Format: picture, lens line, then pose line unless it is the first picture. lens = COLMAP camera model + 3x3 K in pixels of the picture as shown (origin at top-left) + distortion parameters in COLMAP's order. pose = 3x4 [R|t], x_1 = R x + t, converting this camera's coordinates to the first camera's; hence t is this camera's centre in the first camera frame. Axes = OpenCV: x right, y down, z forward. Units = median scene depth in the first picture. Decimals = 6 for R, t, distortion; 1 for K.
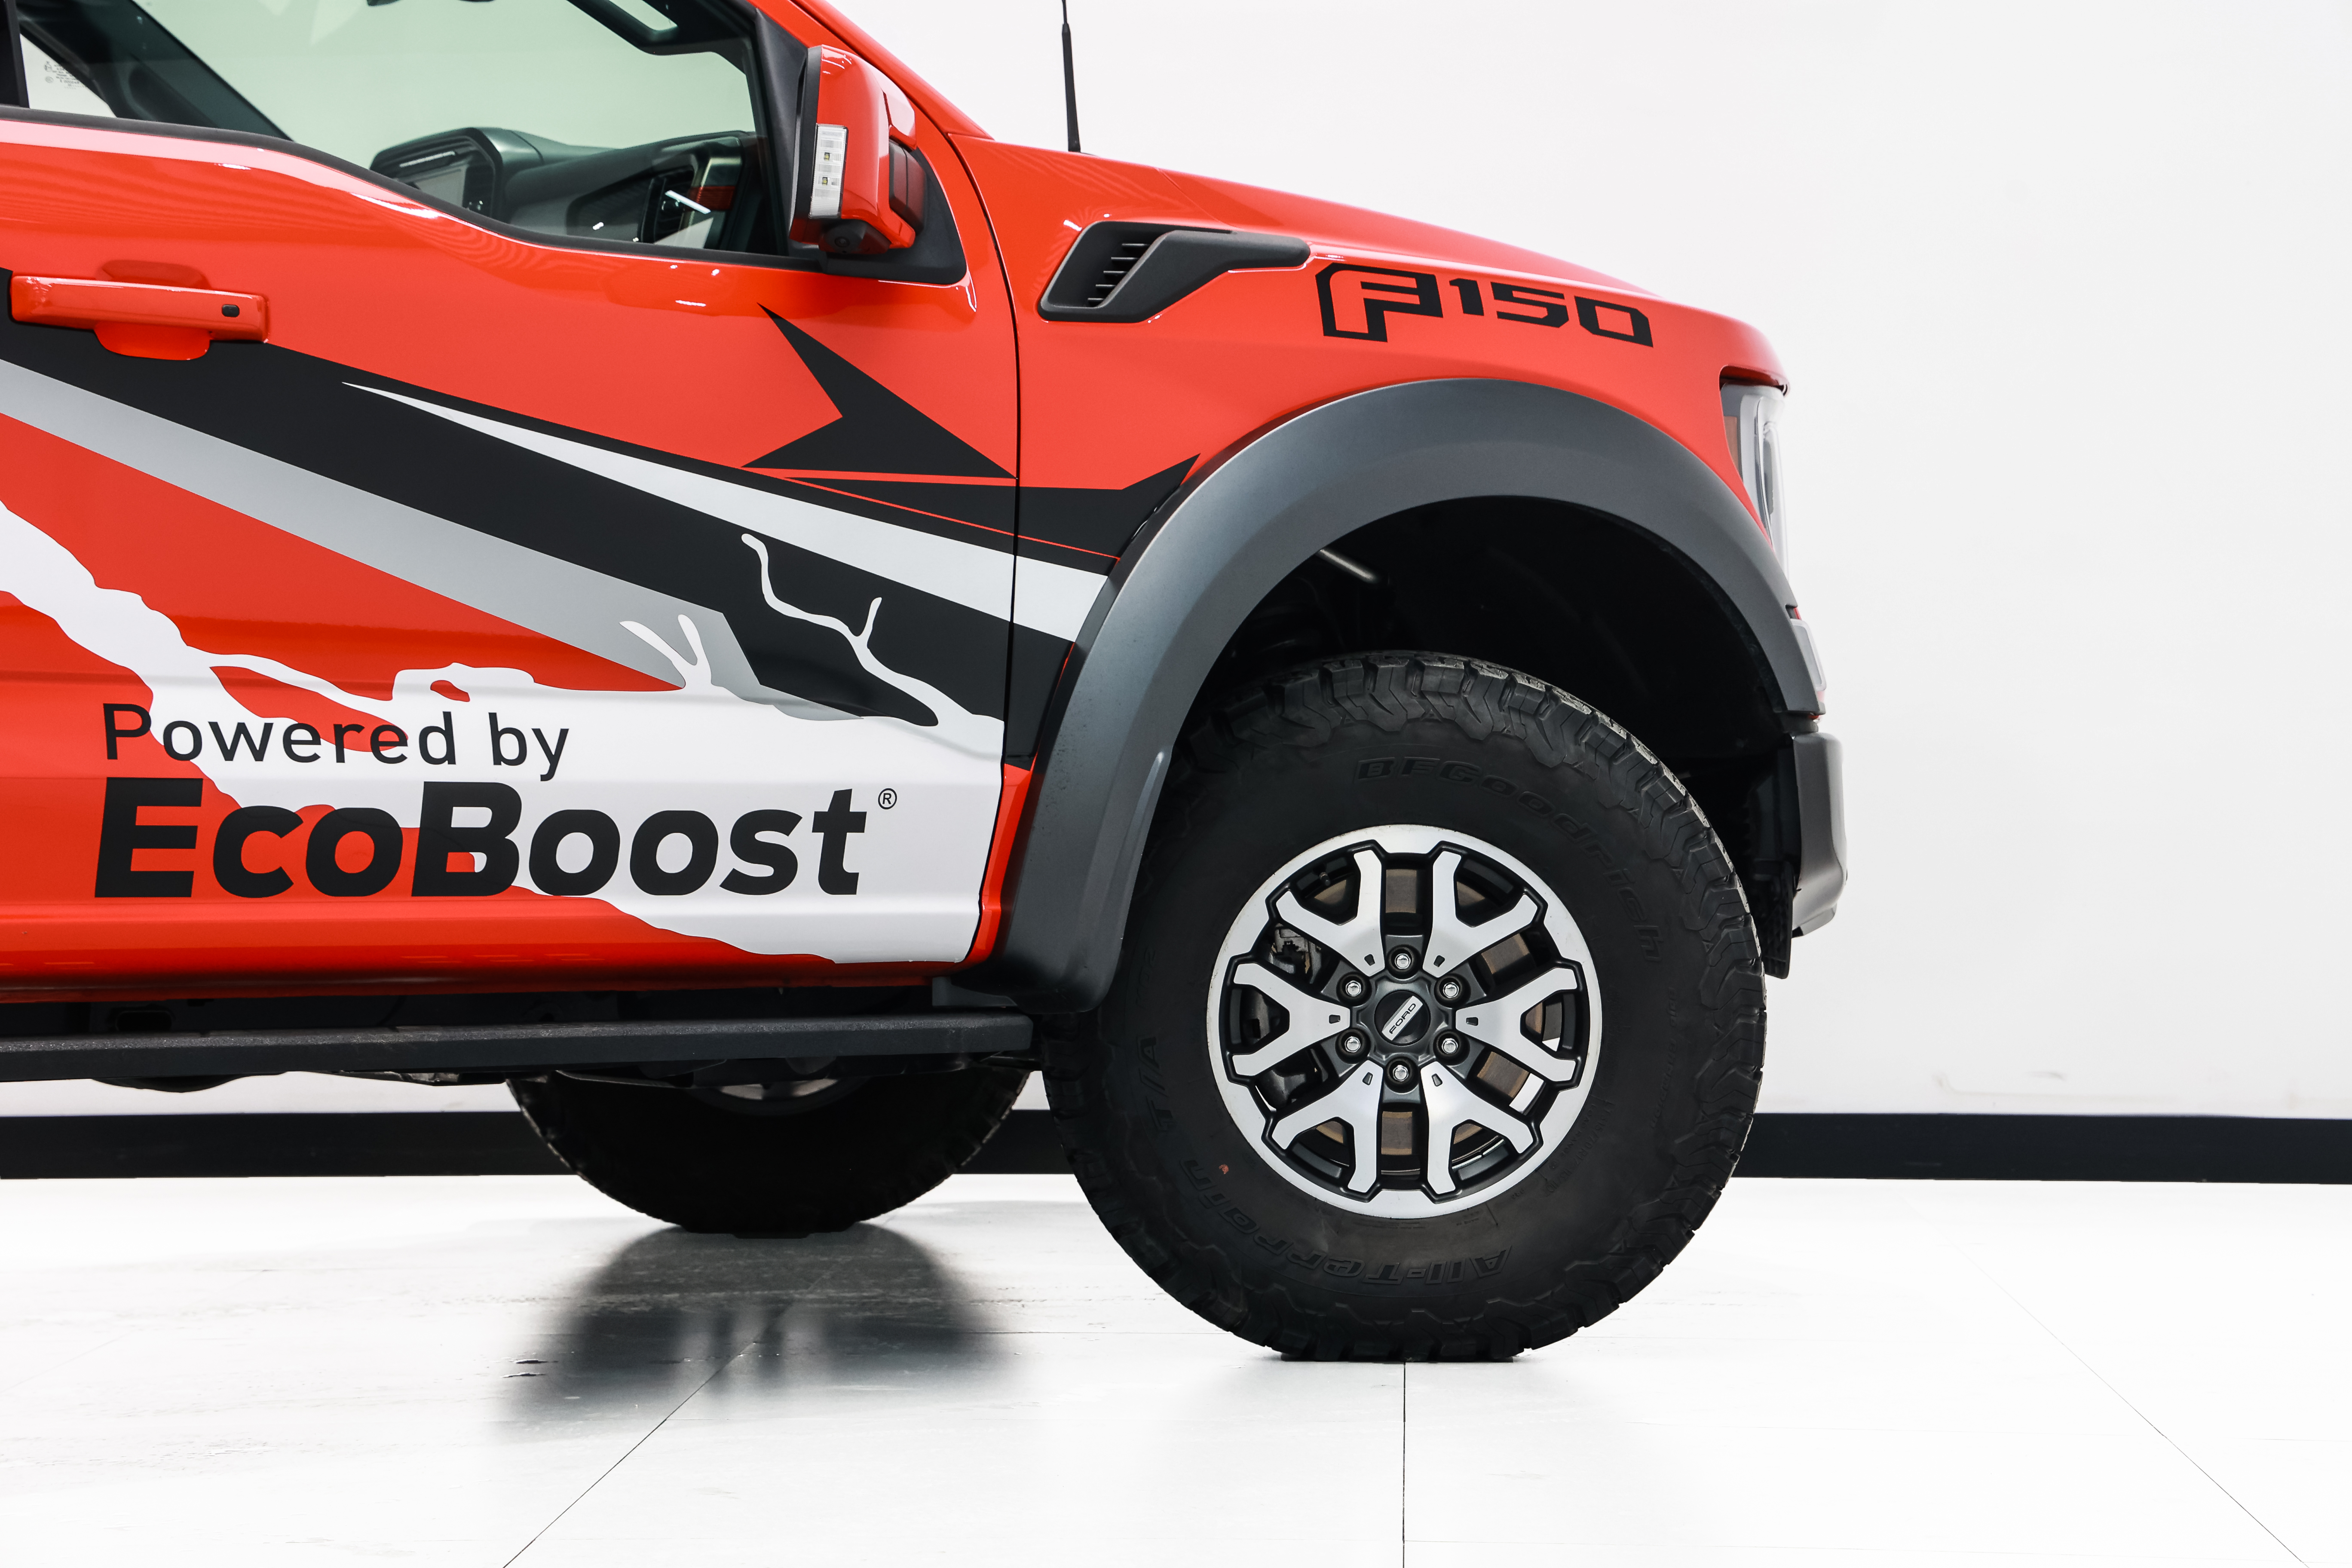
lens RADIAL K [[5625.7, 0, 1191.3], [0, 5625.7, 774.8], [0, 0, 1]] dist [0.481615, 0.000000]
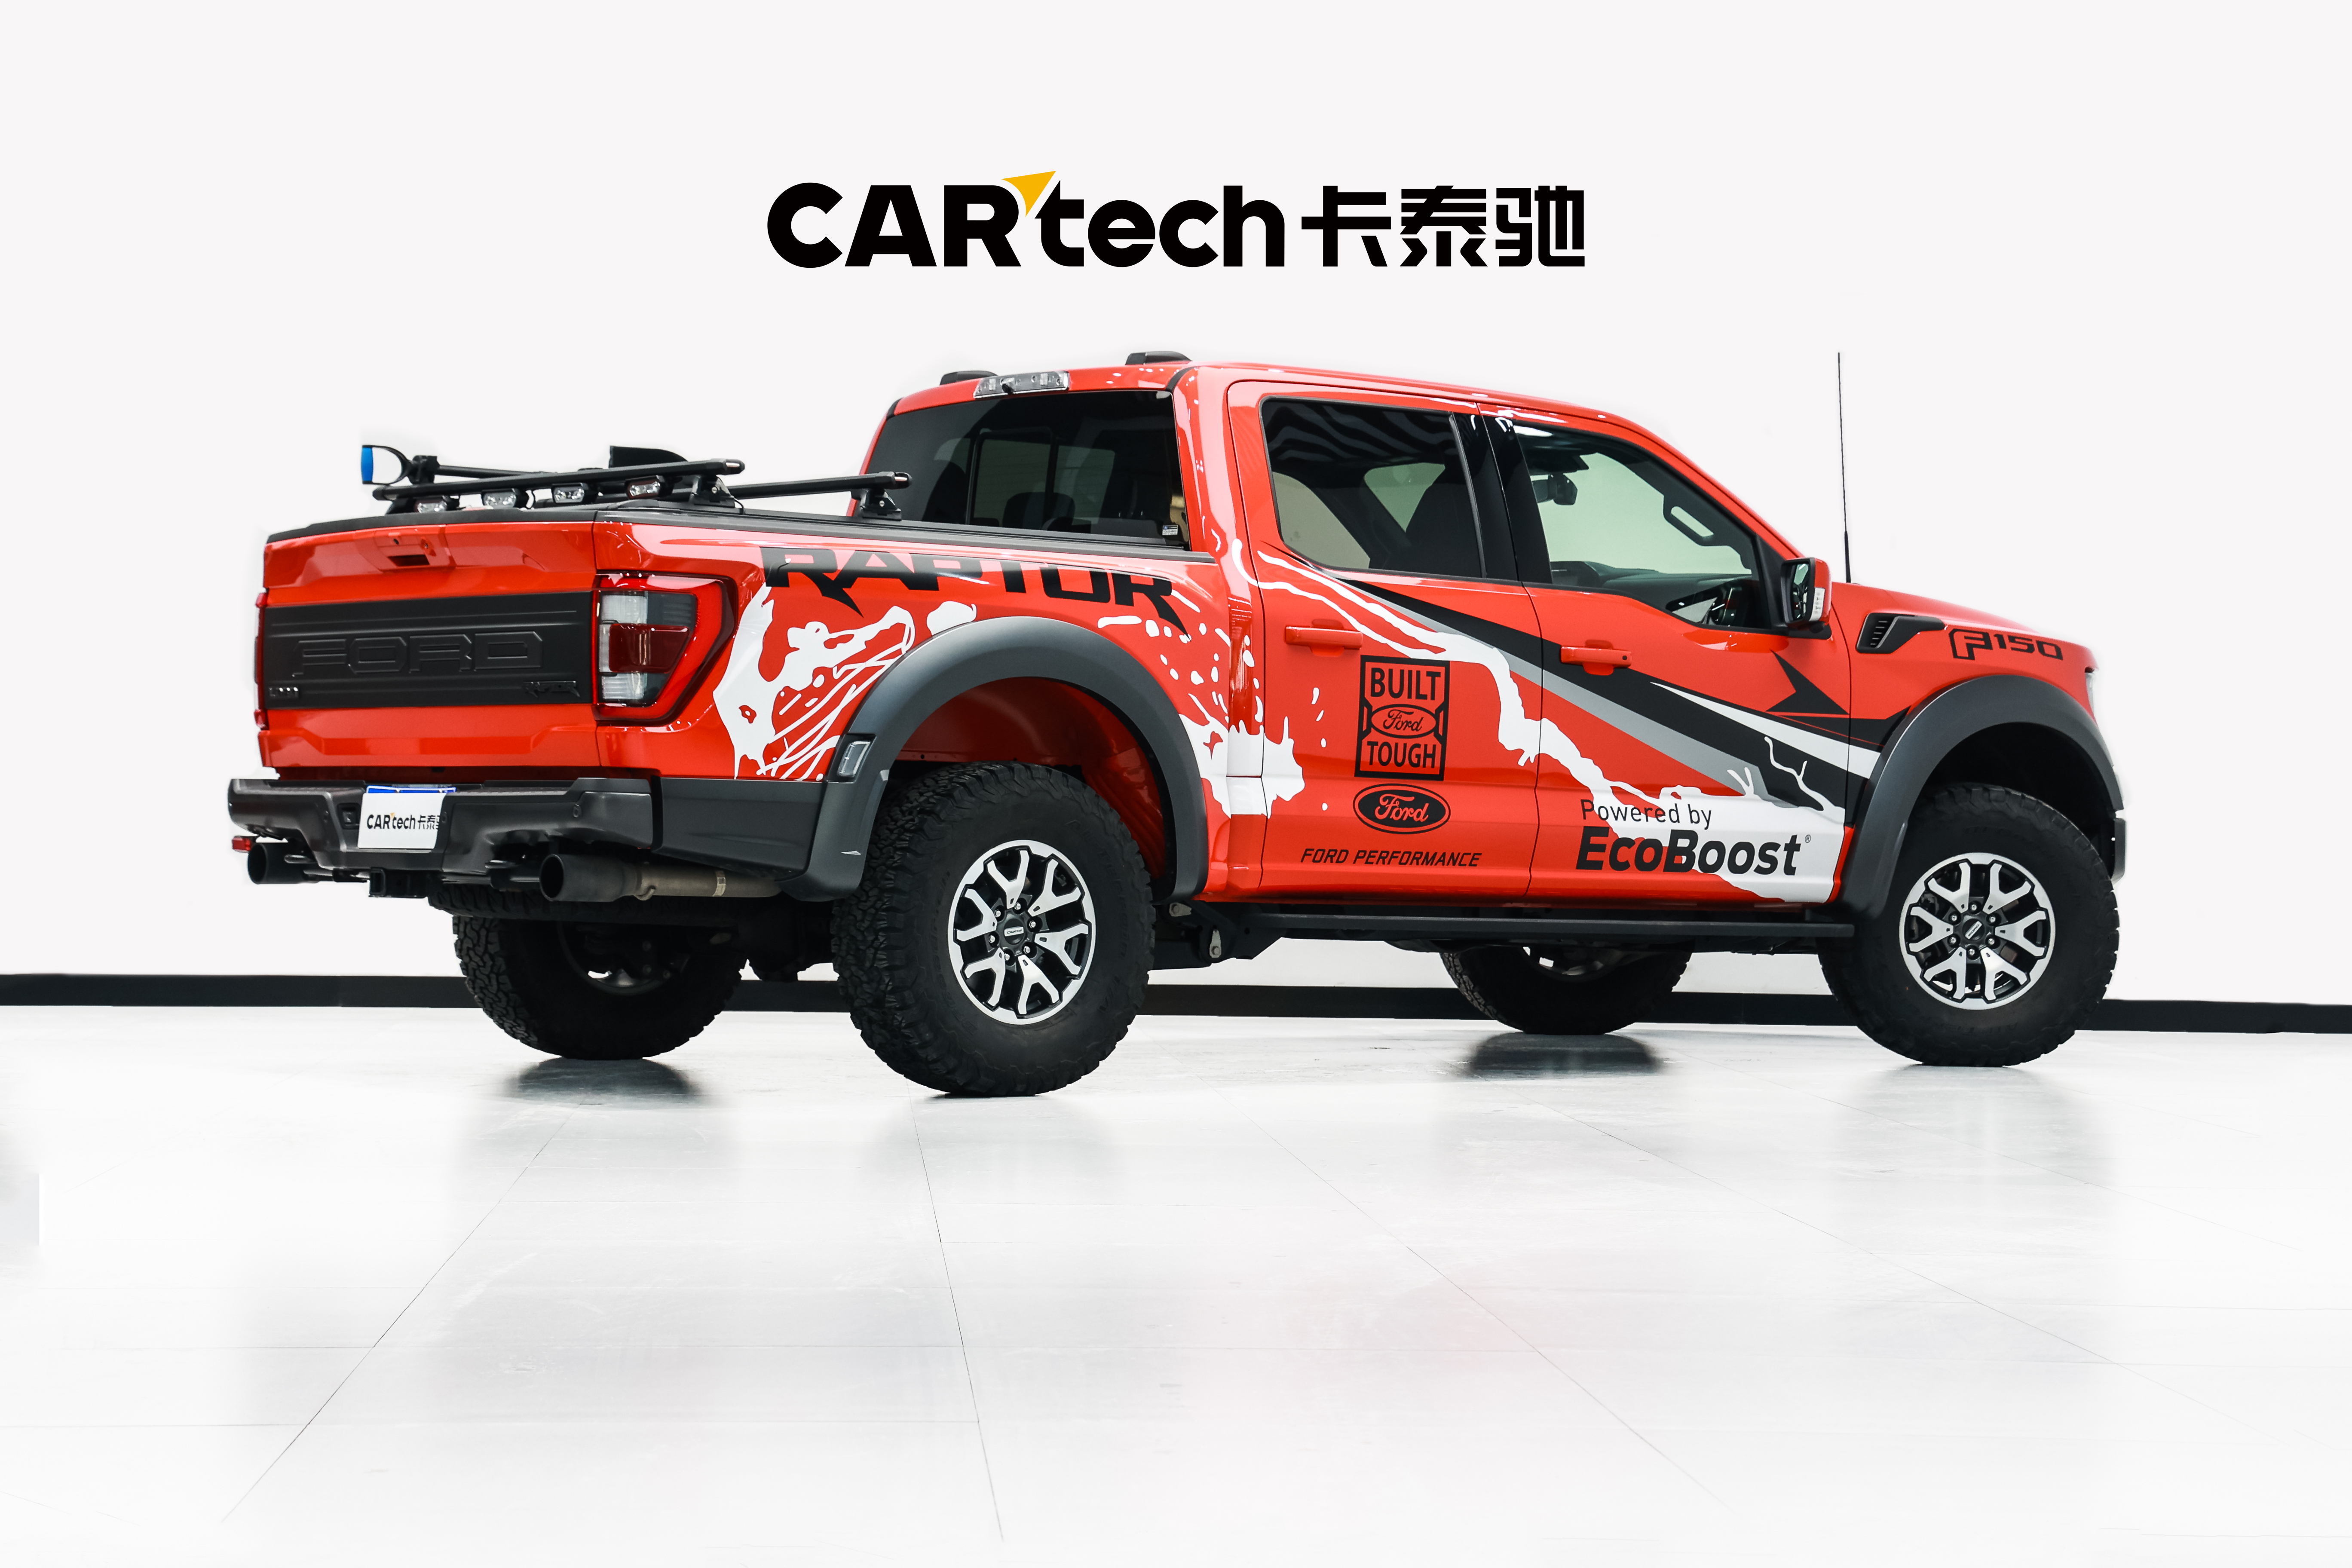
lens RADIAL K [[6303.8, 0, 1172.7], [0, 6303.8, 774.0], [0, 0, 1]] dist [-0.004804, 0.000000]
pose [[0.994081, 0.019186, 0.106932, -0.647338], [-0.018451, 0.999799, -0.007855, 0.002594], [-0.107061, 0.005836, 0.994235, -1.829330]]
